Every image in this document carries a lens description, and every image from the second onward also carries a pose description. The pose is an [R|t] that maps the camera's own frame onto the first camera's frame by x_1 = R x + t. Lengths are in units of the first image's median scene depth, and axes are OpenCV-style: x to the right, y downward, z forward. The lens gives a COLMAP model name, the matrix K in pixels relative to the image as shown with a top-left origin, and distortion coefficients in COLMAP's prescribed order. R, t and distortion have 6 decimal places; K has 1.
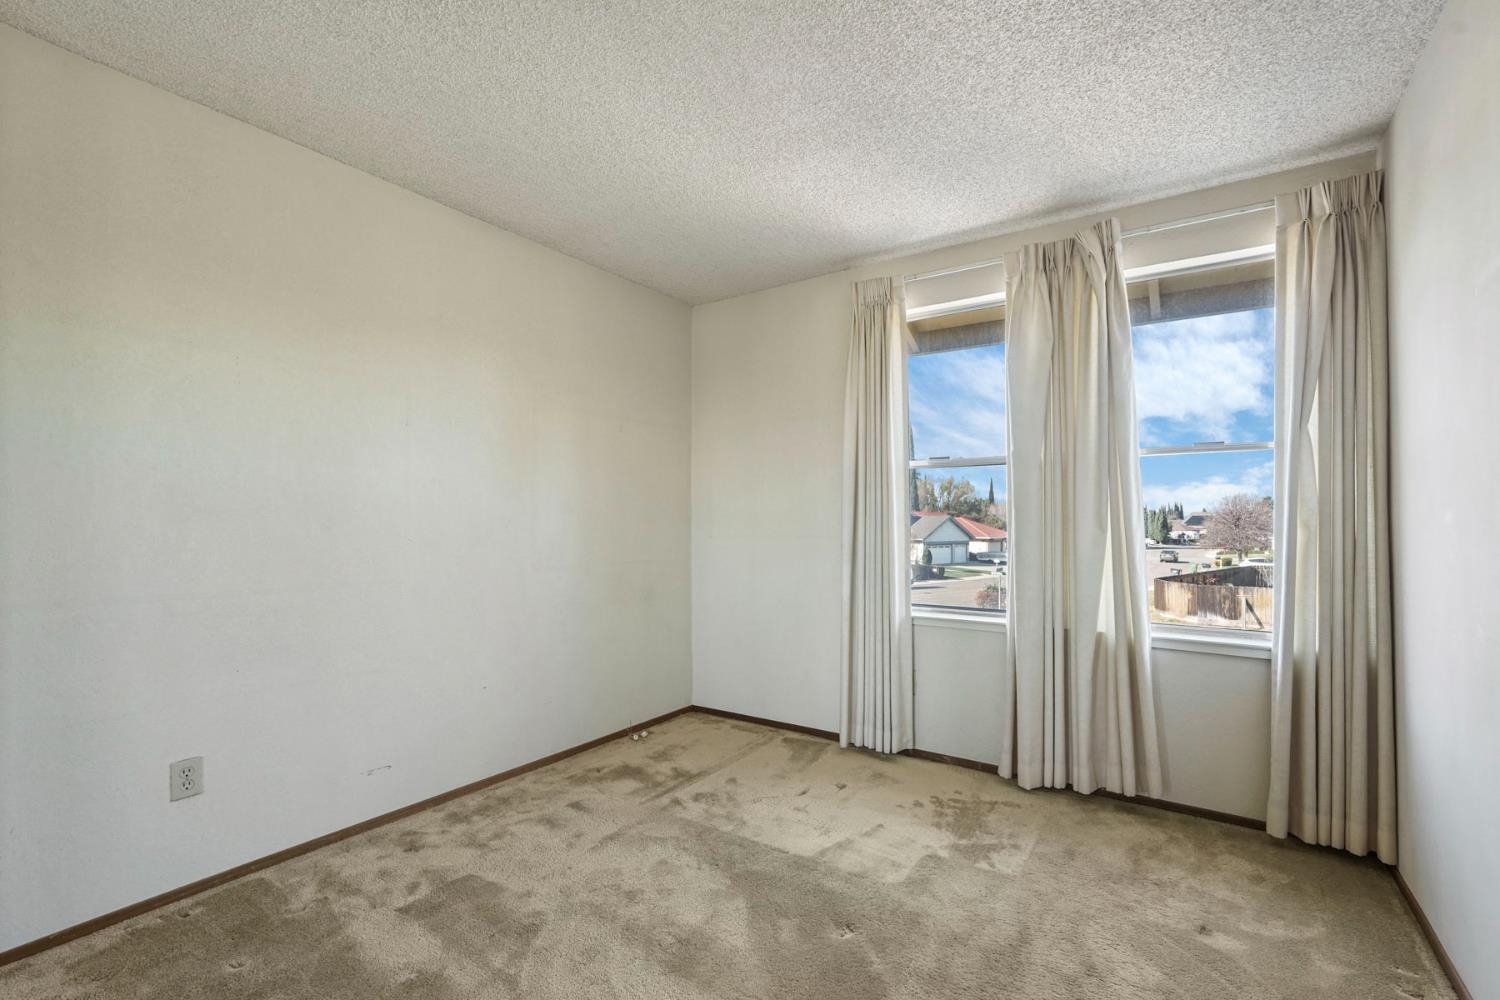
lens RADIAL K [[666.3, 0, 747.0], [0, 666.3, 509.1], [0, 0, 1]] dist [-0.000021, 0.000006]
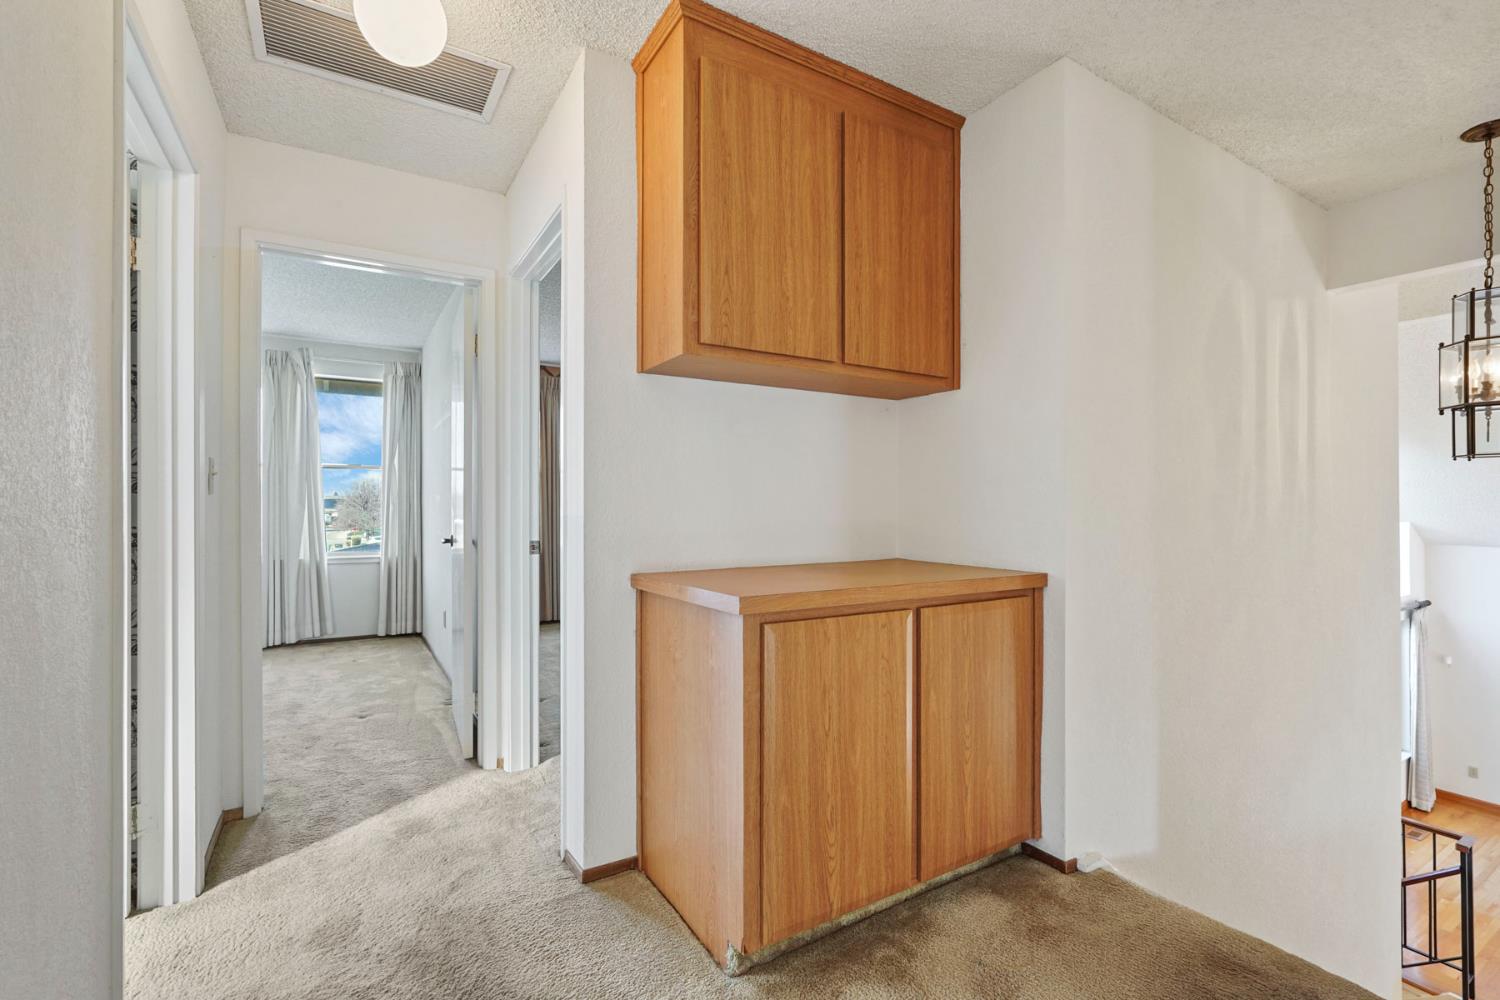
lens RADIAL K [[678.5, 0, 750.0], [0, 678.5, 500.0], [0, 0, 1]] dist [-0.001159, -0.000055]
pose [[0.408466, -0.000589, 0.912773, -0.746925], [-0.009844, 0.999939, 0.005050, -0.010888], [-0.912720, -0.011048, 0.408435, -1.009476]]
